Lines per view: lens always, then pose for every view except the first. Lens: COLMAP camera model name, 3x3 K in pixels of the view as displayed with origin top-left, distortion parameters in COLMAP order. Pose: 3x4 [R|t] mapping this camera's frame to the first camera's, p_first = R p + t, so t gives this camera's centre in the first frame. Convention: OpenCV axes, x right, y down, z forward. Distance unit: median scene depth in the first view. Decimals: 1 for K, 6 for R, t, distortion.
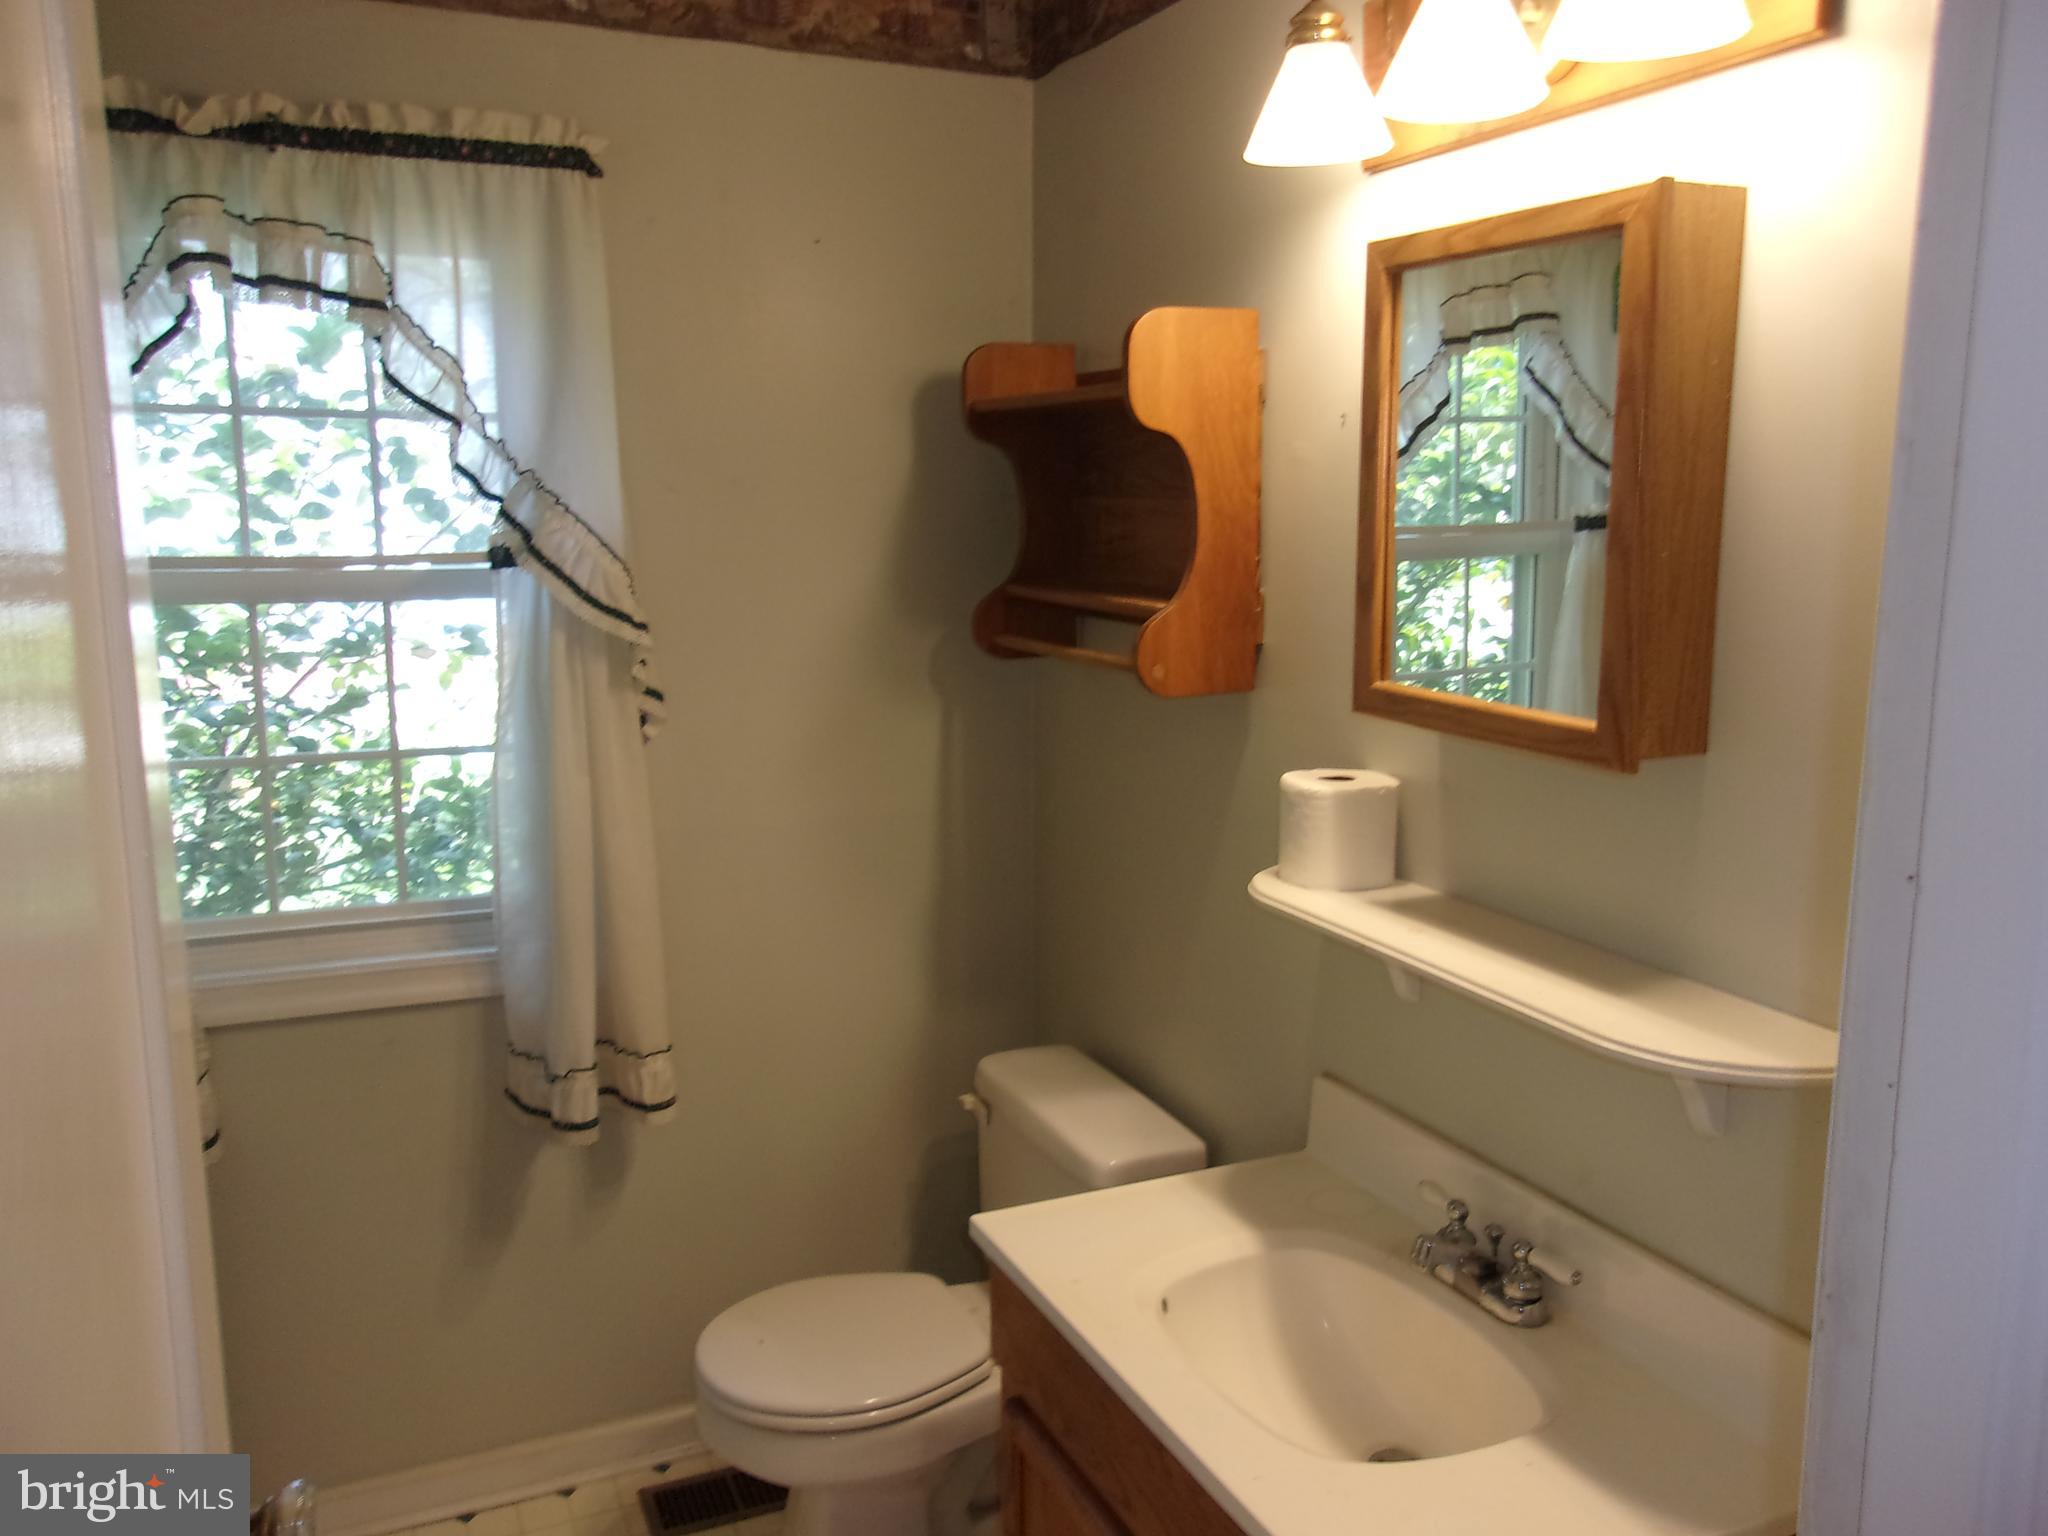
lens RADIAL K [[1602.0, 0, 1017.9], [0, 1602.0, 761.9], [0, 0, 1]] dist [-0.022656, 0.046101]
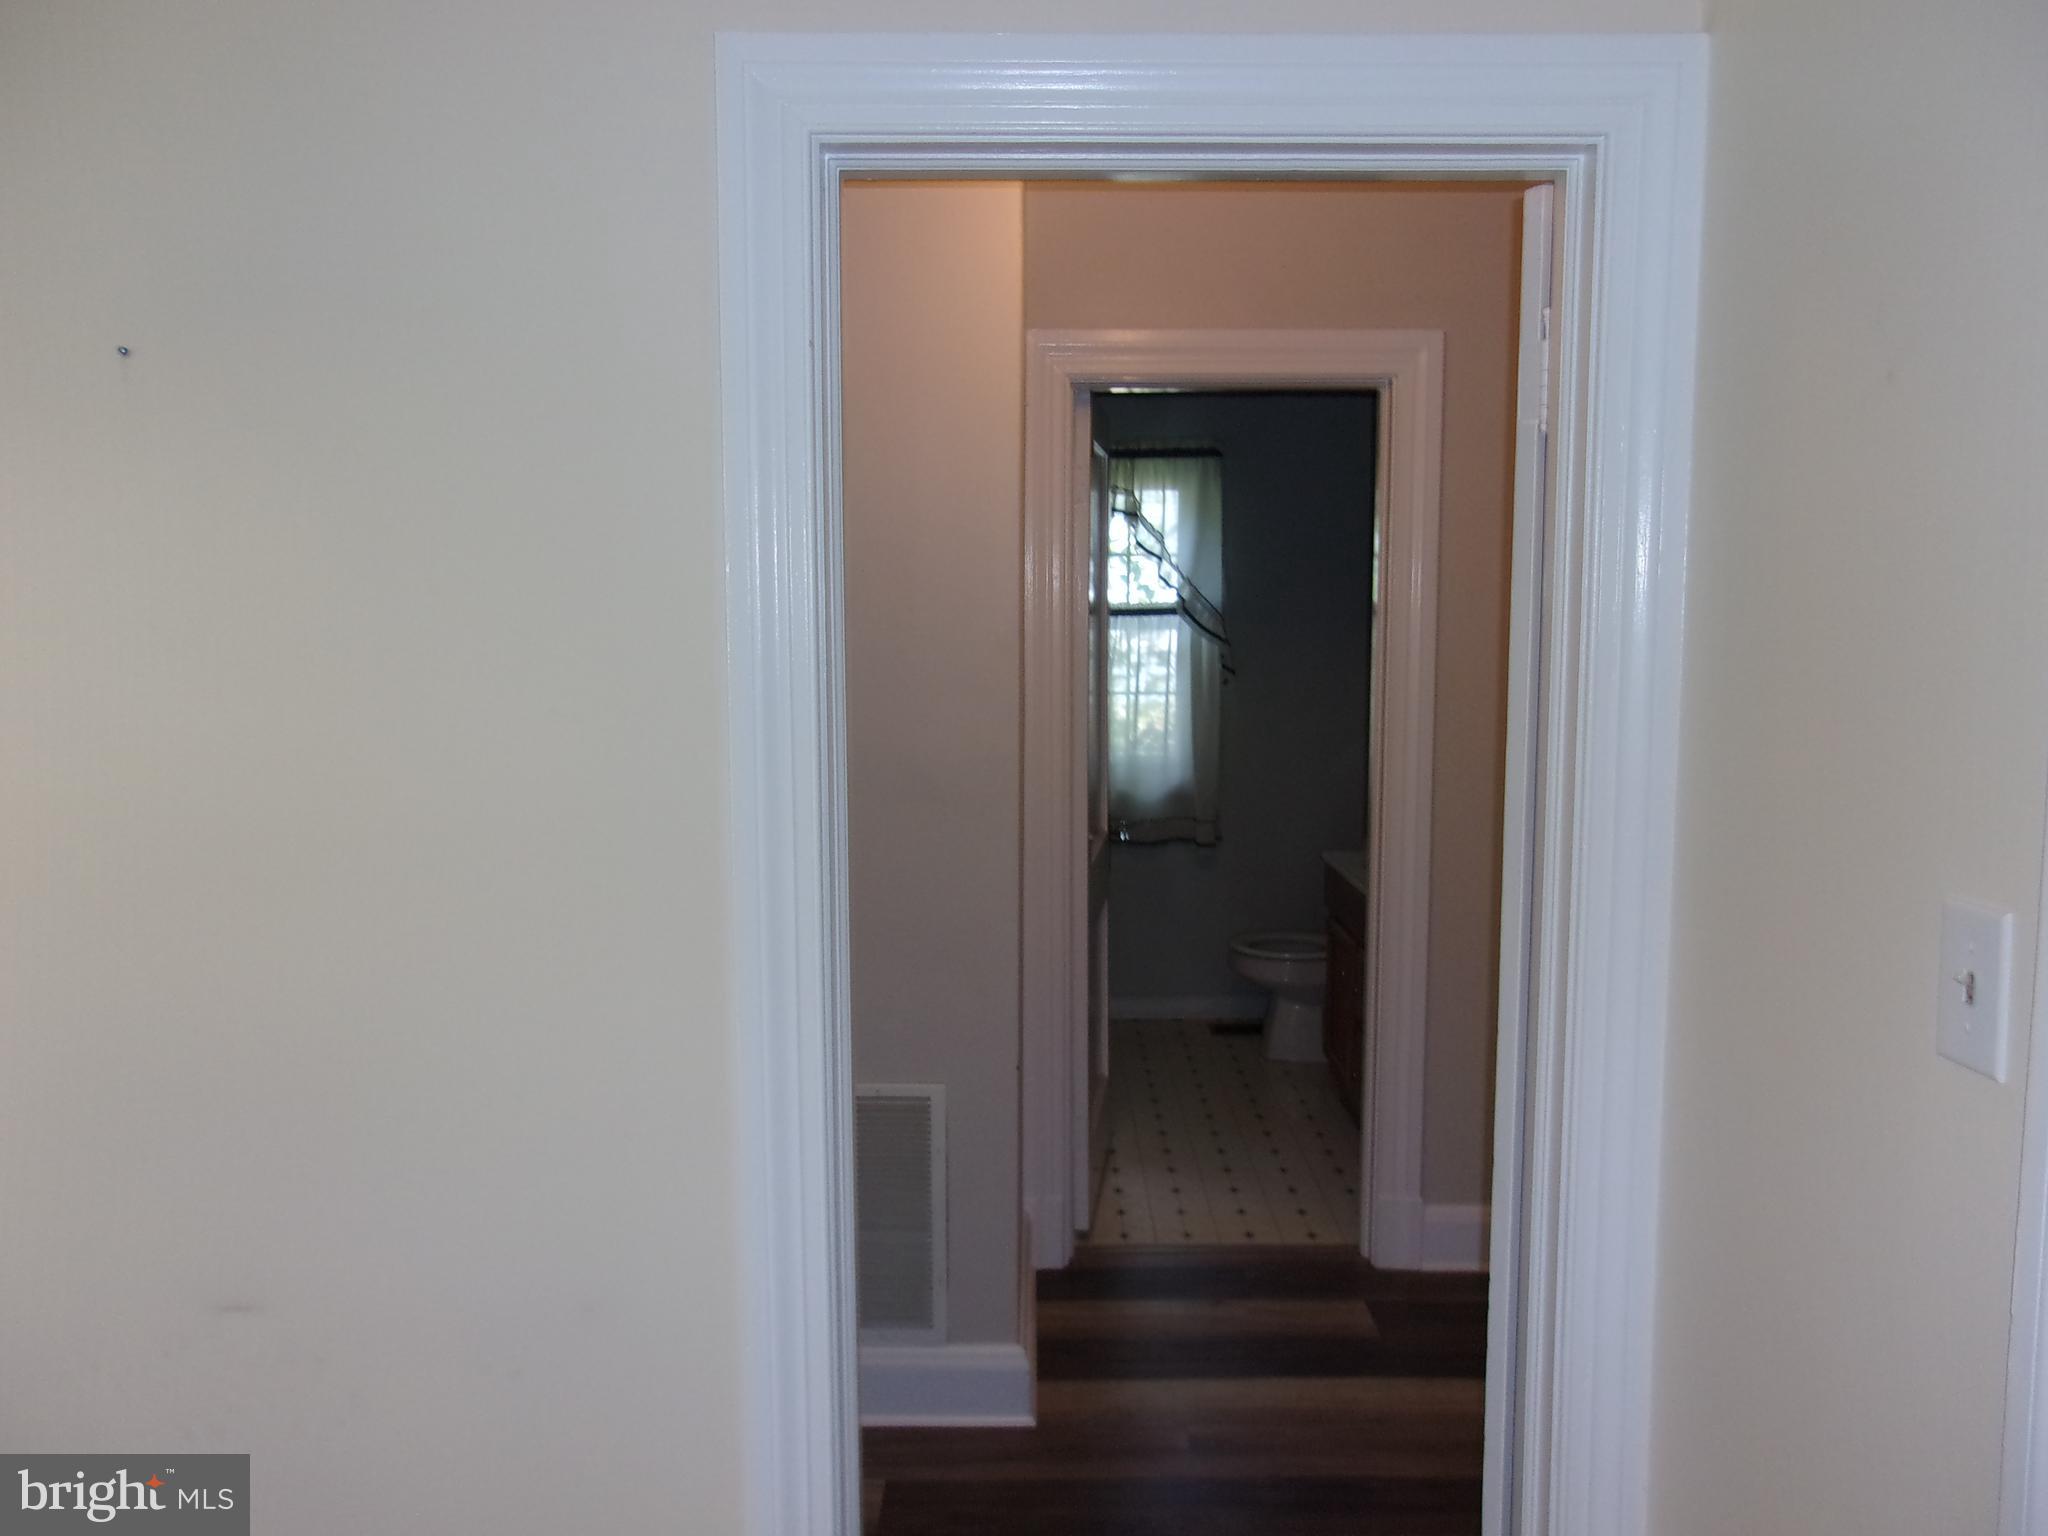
lens RADIAL K [[1602.0, 0, 1024.9], [0, 1602.0, 765.1], [0, 0, 1]] dist [-0.022656, 0.046101]
pose [[0.917684, 0.048498, -0.394341, 0.465076], [-0.070899, 0.996581, -0.042427, 0.235199], [0.390935, 0.066894, 0.917984, -1.382120]]
